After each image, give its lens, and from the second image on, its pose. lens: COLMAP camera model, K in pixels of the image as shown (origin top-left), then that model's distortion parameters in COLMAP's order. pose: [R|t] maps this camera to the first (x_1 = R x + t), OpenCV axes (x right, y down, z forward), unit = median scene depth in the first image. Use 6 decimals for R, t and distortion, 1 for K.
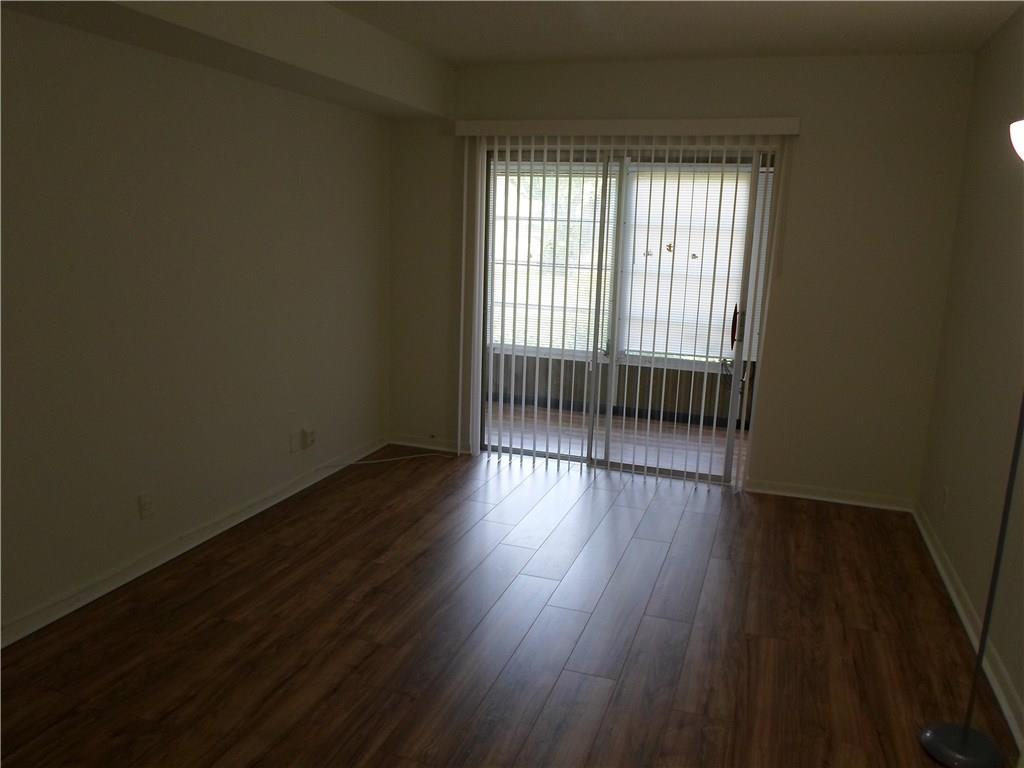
lens RADIAL K [[744.7, 0, 510.5], [0, 744.7, 397.9], [0, 0, 1]] dist [0.002361, 0.000605]
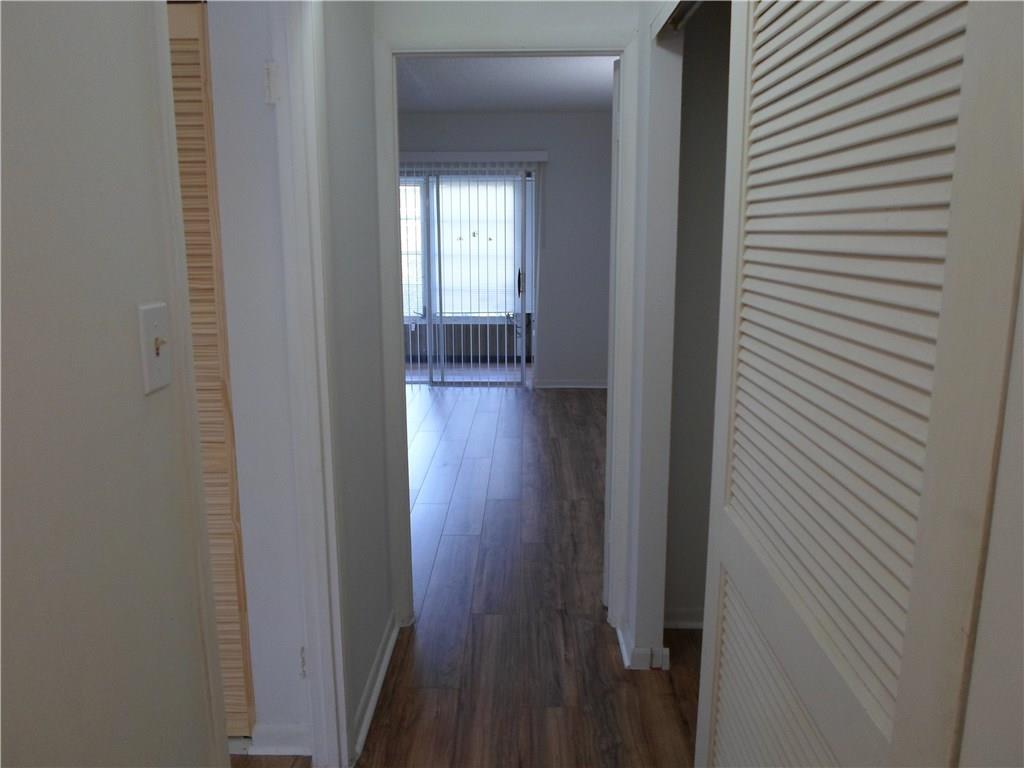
lens RADIAL K [[757.5, 0, 512.0], [0, 757.5, 384.0], [0, 0, 1]] dist [0.236547, -0.000767]
pose [[0.944786, -0.092051, 0.314494, -0.220952], [0.097429, 0.995241, -0.001388, 0.106933], [-0.312870, 0.031952, 0.949258, -0.473167]]
